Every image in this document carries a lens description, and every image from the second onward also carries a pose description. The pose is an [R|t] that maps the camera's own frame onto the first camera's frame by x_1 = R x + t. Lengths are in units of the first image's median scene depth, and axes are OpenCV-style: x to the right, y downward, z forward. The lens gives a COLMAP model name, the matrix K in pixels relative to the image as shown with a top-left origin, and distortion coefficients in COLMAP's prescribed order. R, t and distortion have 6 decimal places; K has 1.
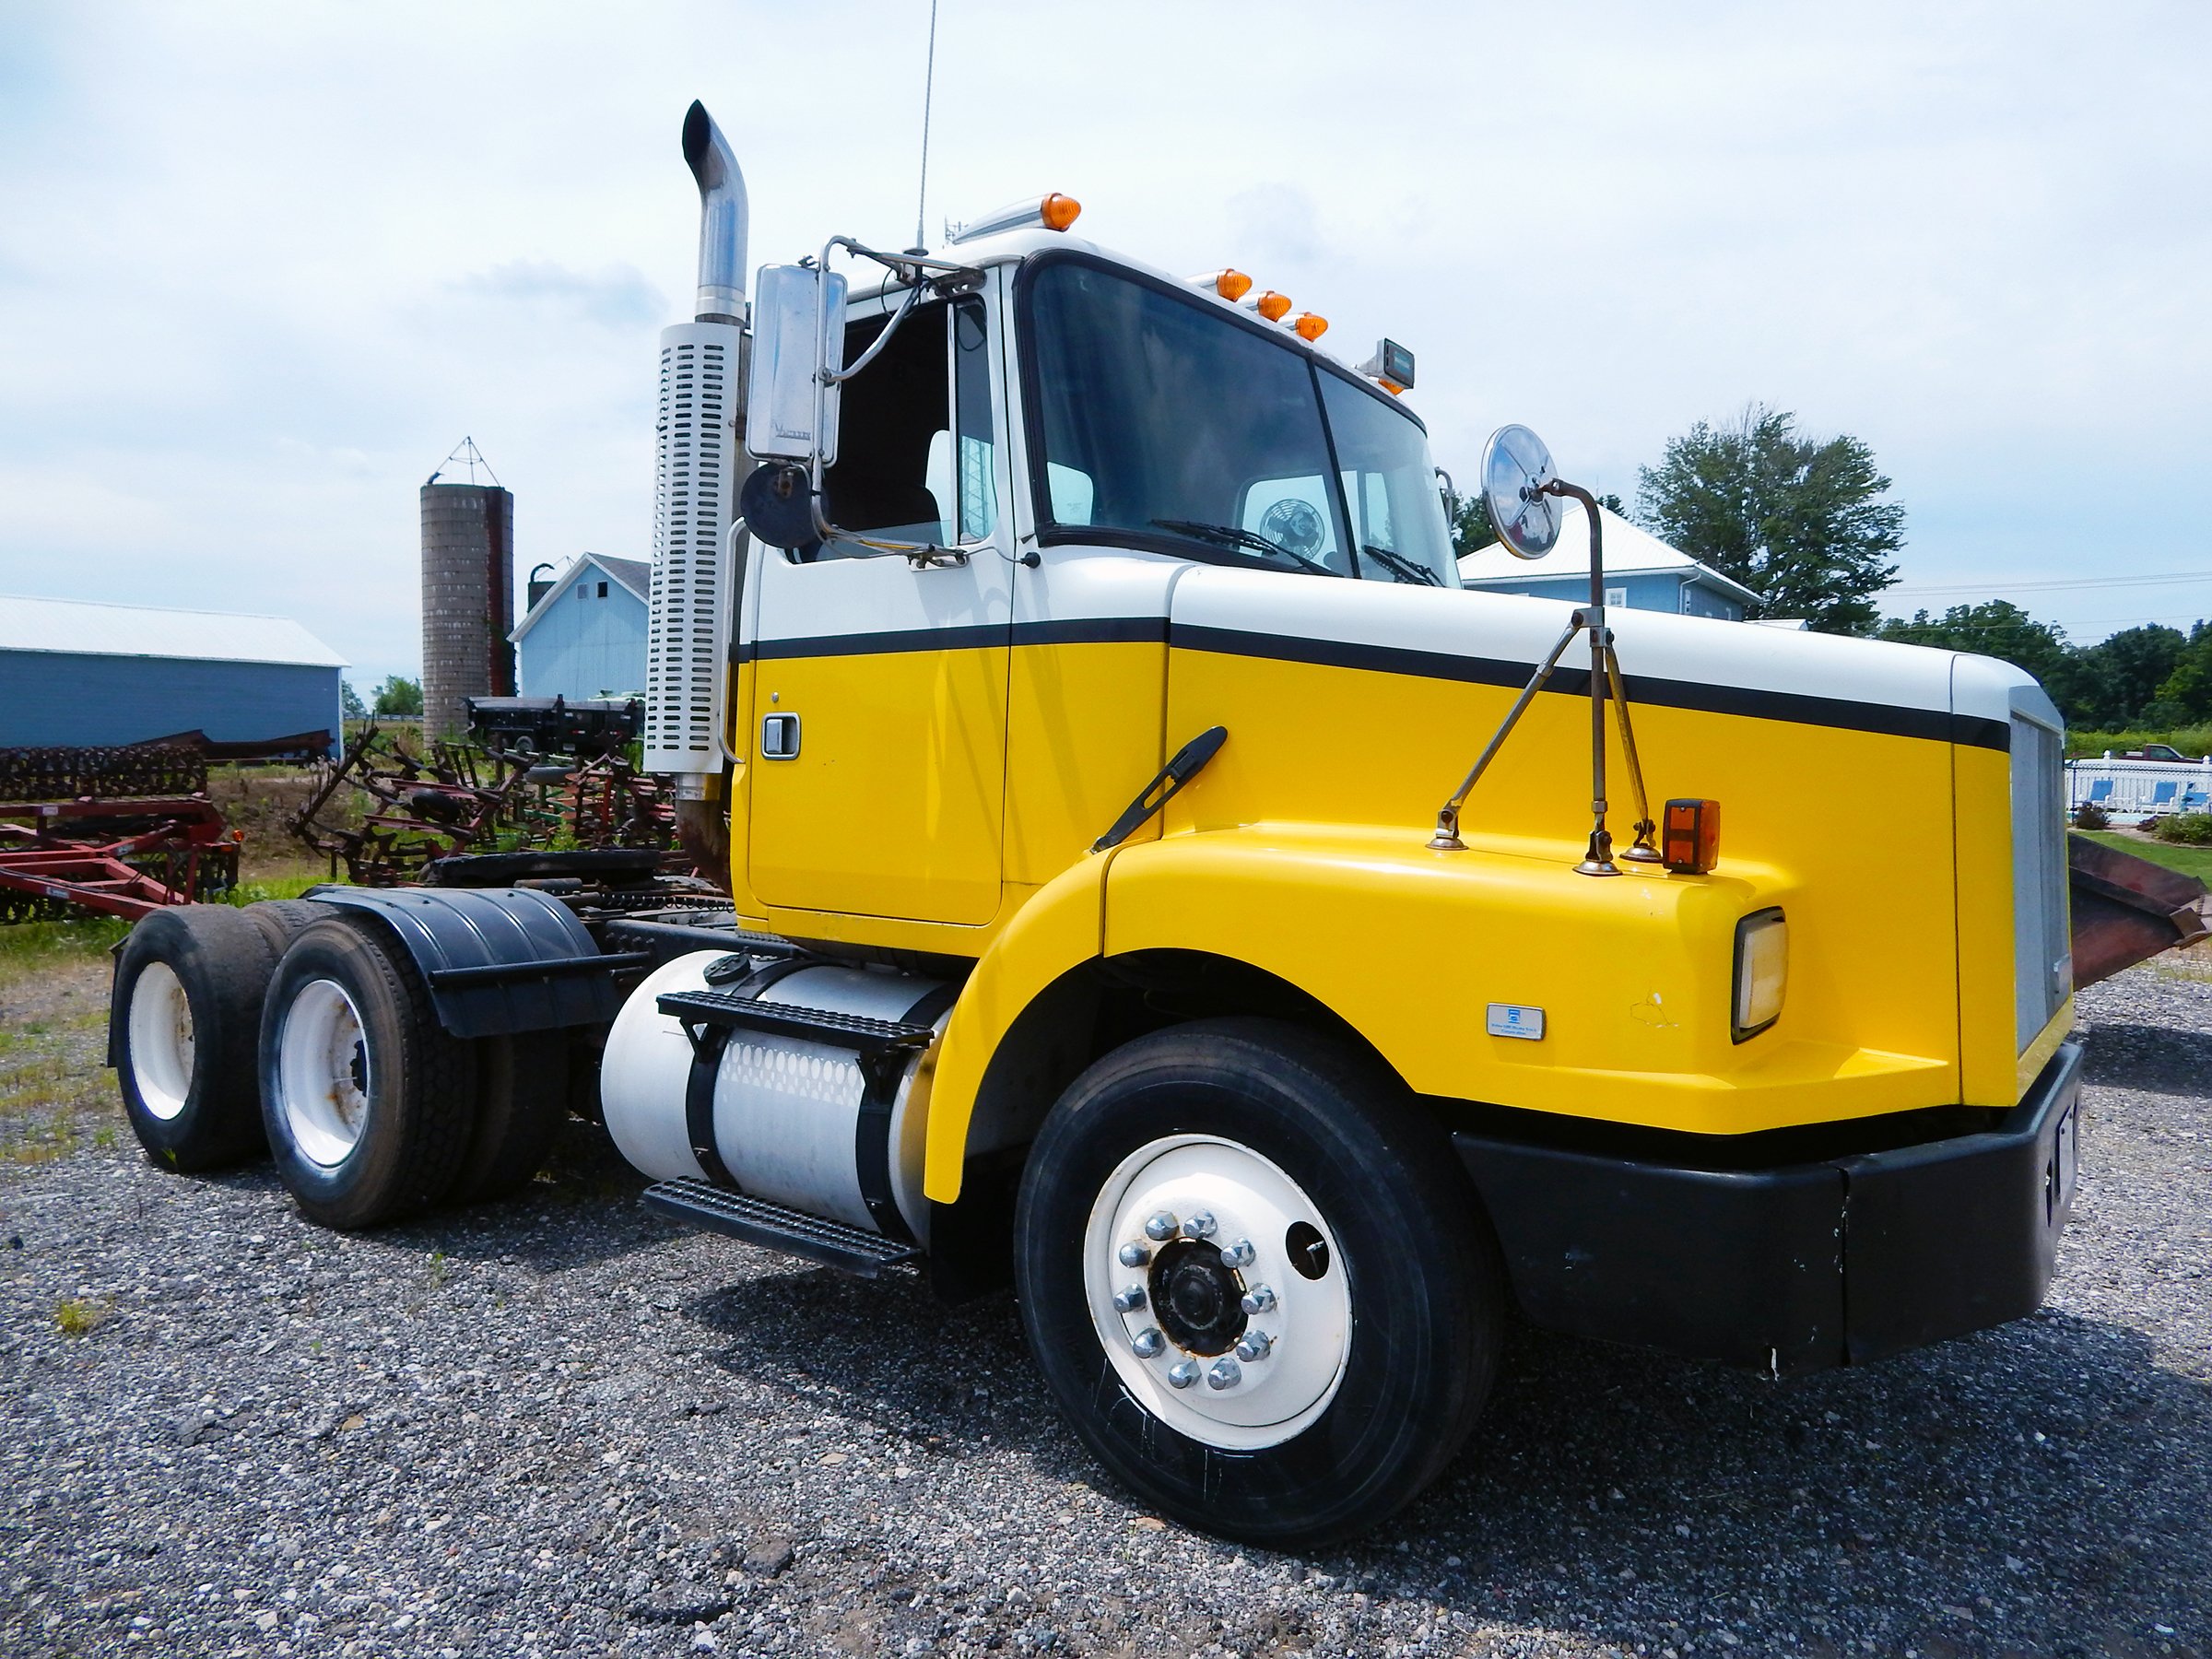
lens RADIAL K [[1418.1, 0, 1106.0], [0, 1418.1, 828.3], [0, 0, 1]] dist [-0.001931, -0.017283]
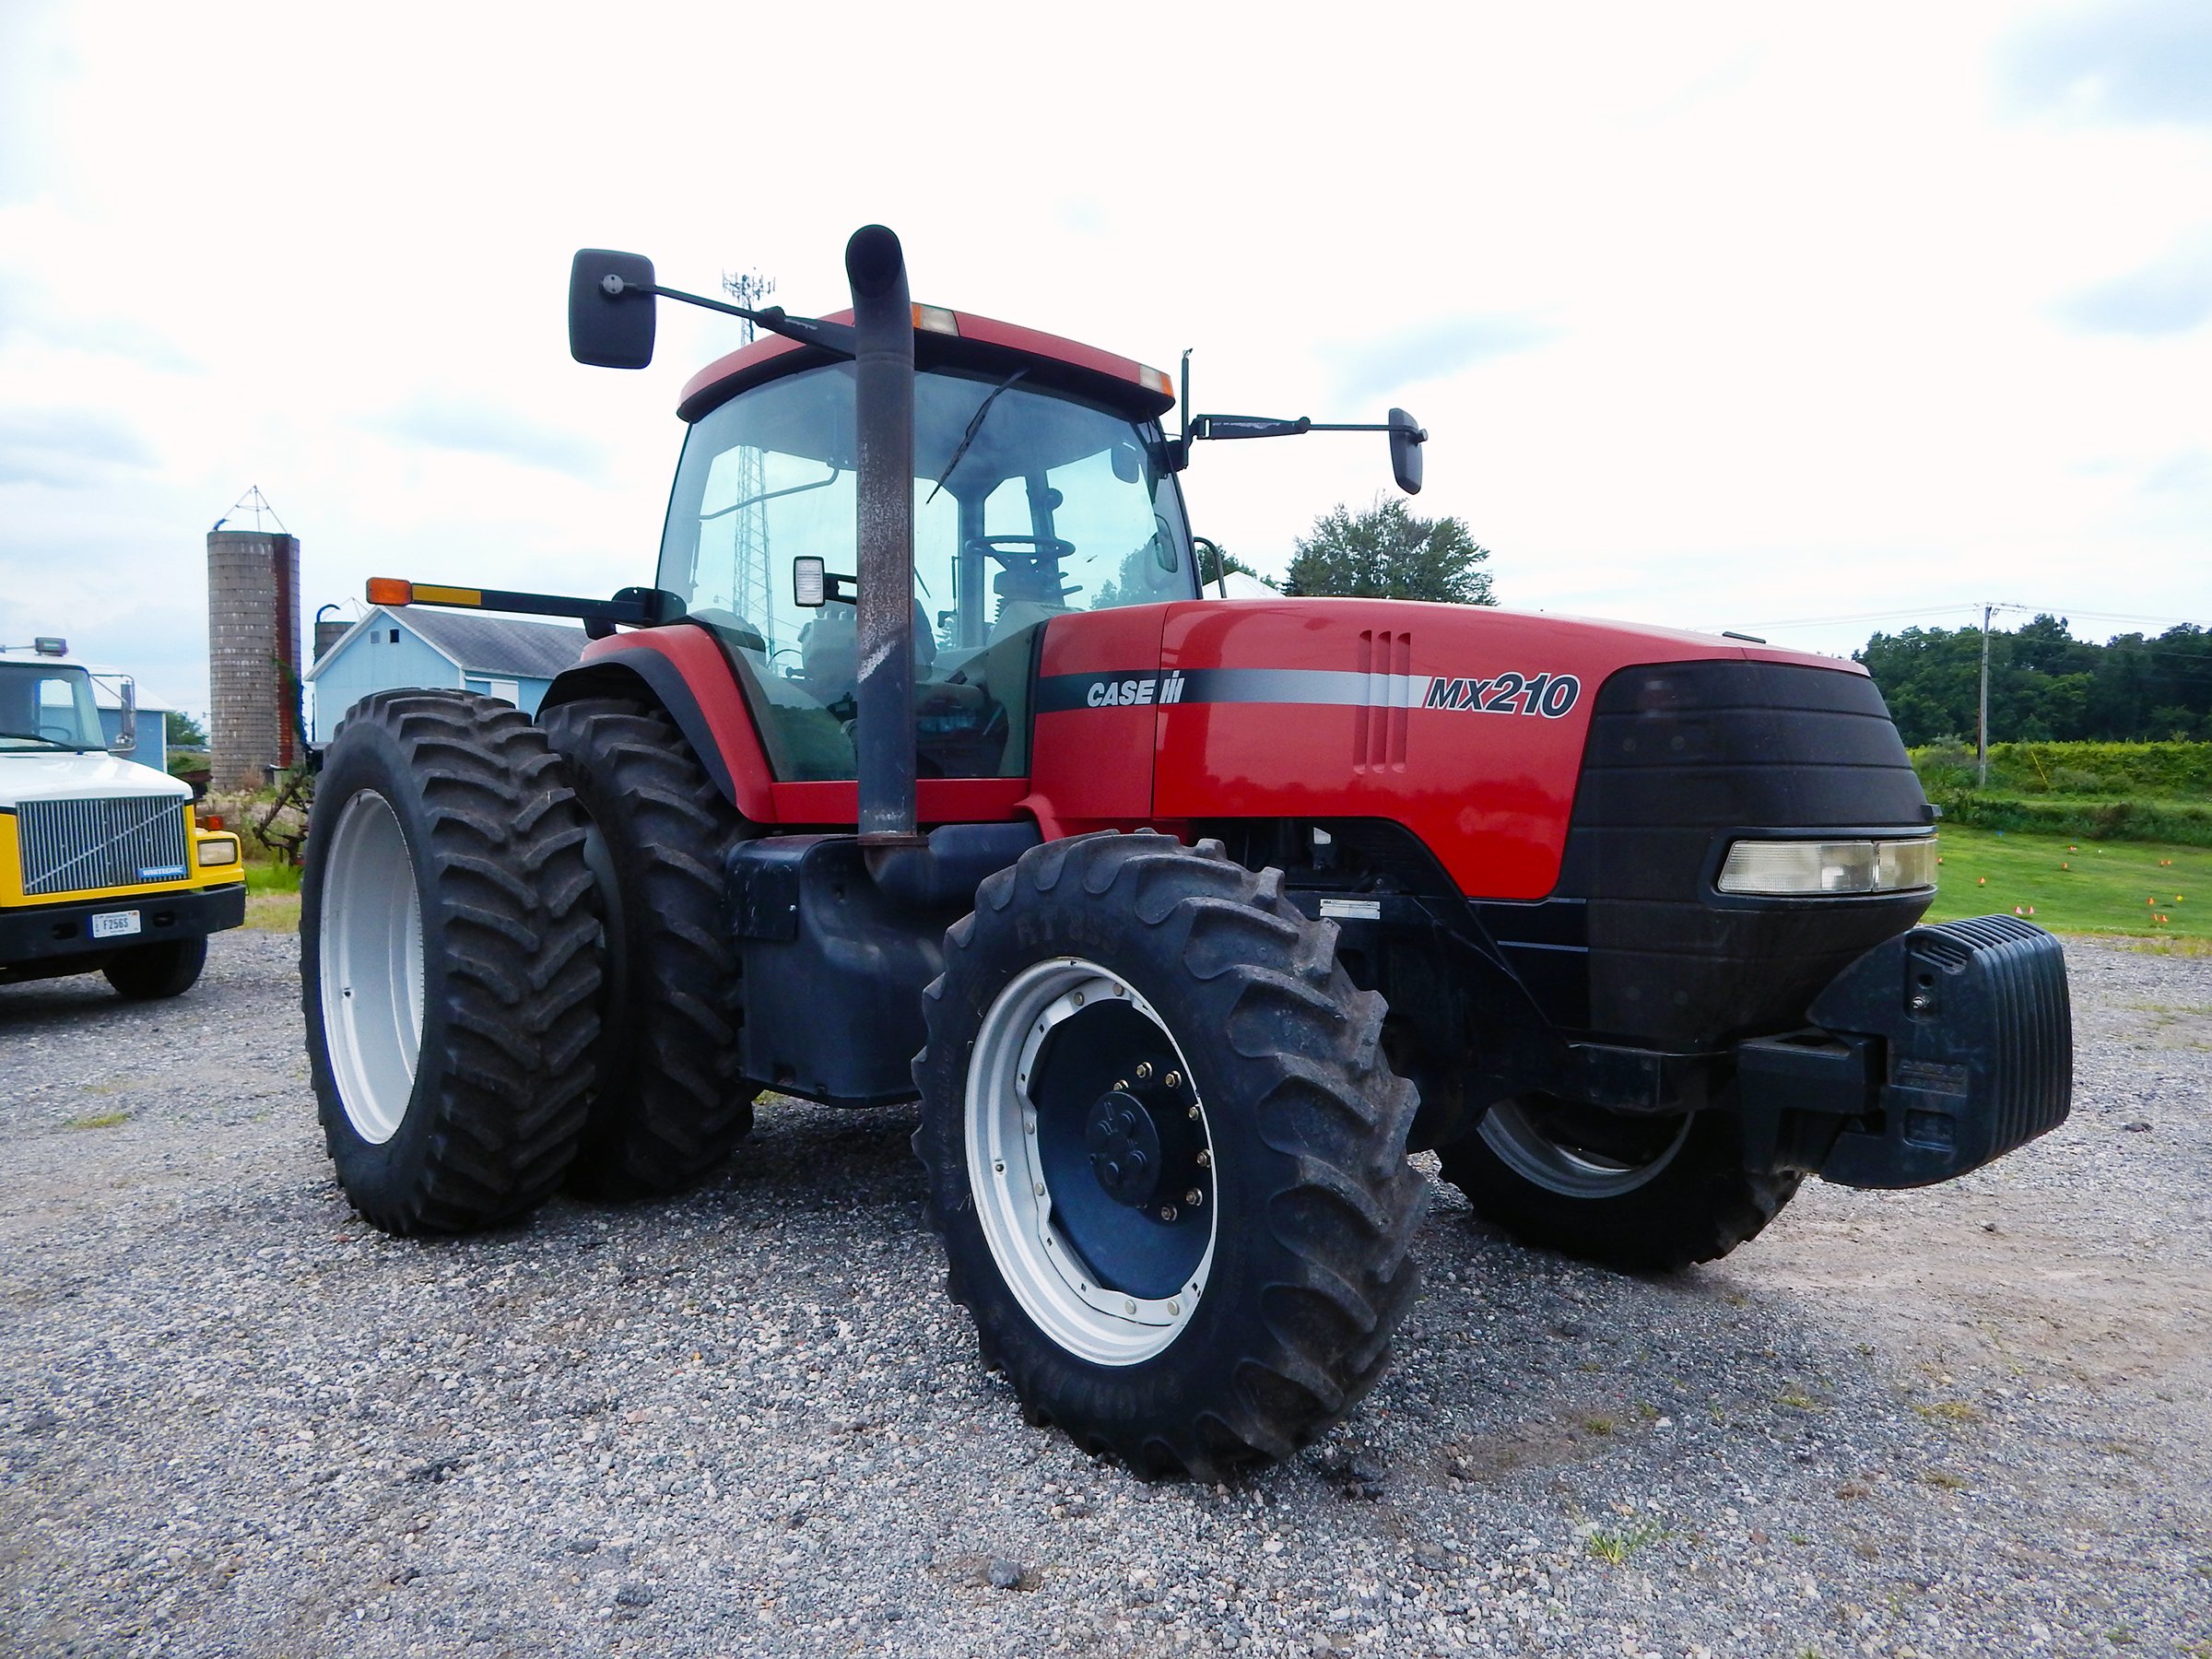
lens RADIAL K [[1418.1, 0, 1118.7], [0, 1418.1, 822.7], [0, 0, 1]] dist [-0.001931, -0.017283]
pose [[0.989491, -0.015330, 0.143782, 0.050705], [0.017837, 0.999710, -0.016166, 0.007608], [-0.143492, 0.018561, 0.989477, -0.196110]]
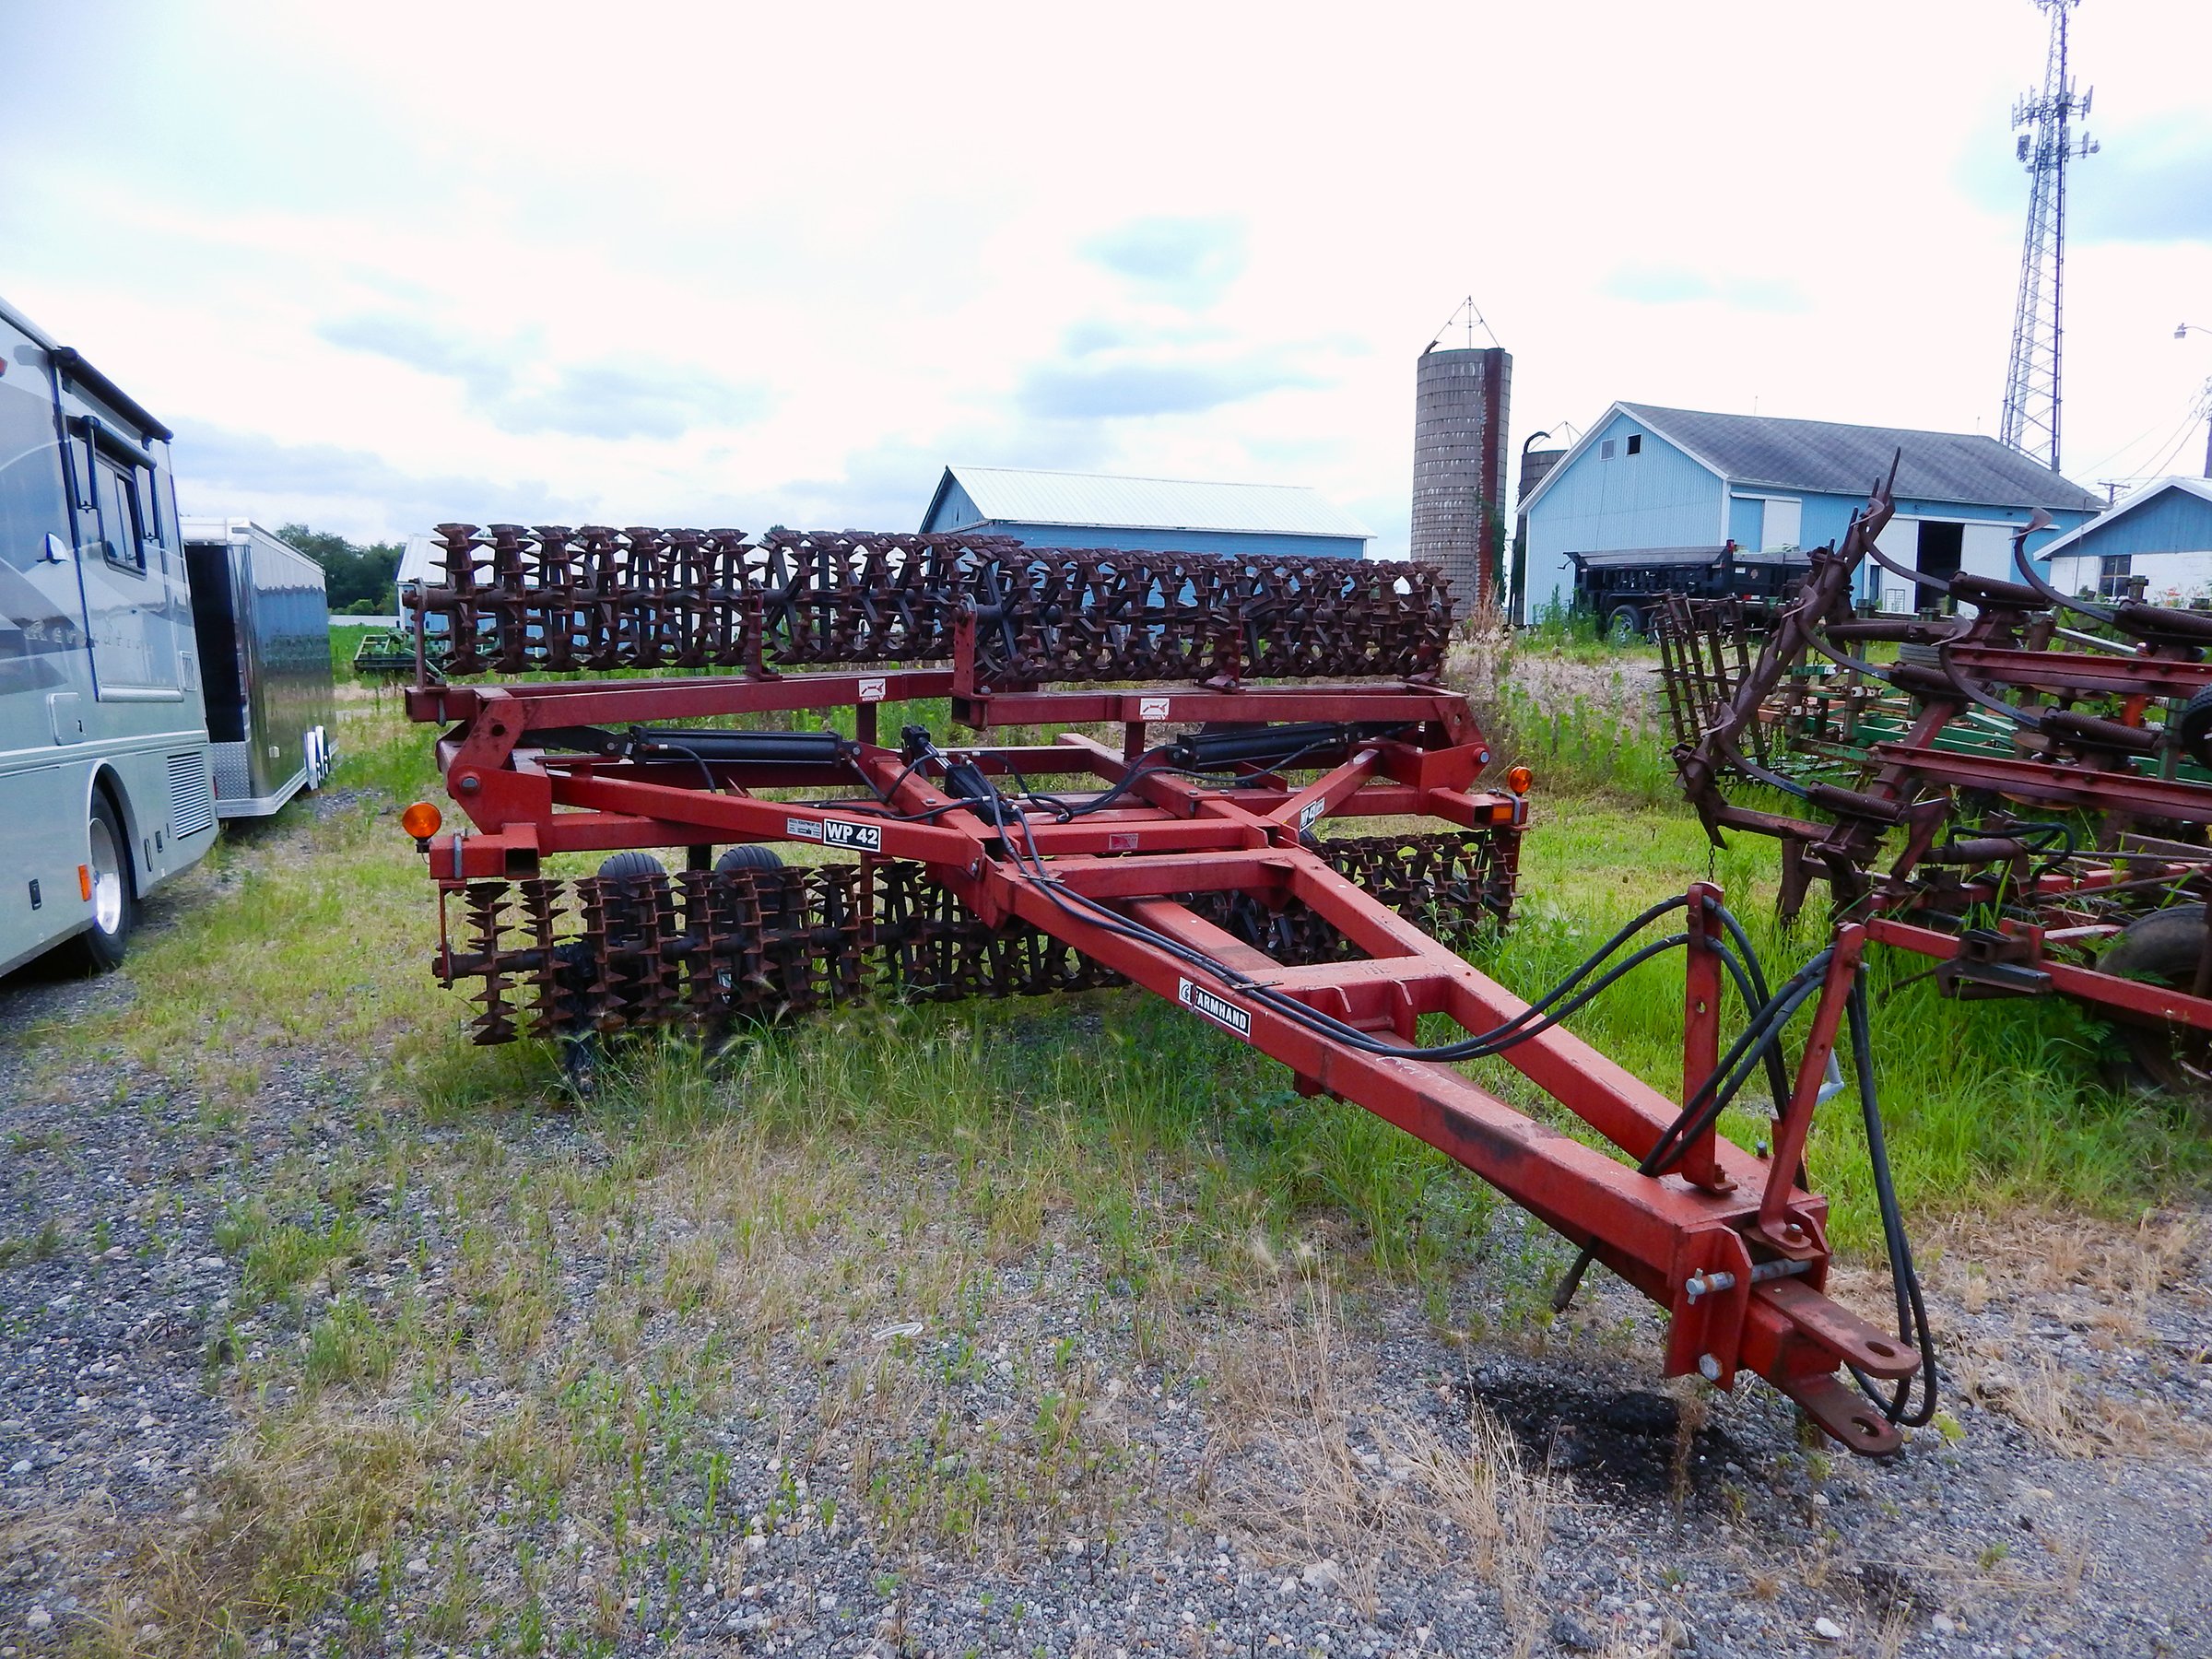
lens RADIAL K [[1418.1, 0, 1109.1], [0, 1418.1, 822.8], [0, 0, 1]] dist [-0.001931, -0.017283]
pose [[0.811394, 0.076252, -0.579505, -0.113067], [-0.036237, 0.996109, 0.080332, -0.002590], [0.583376, -0.044182, 0.811000, 0.143185]]
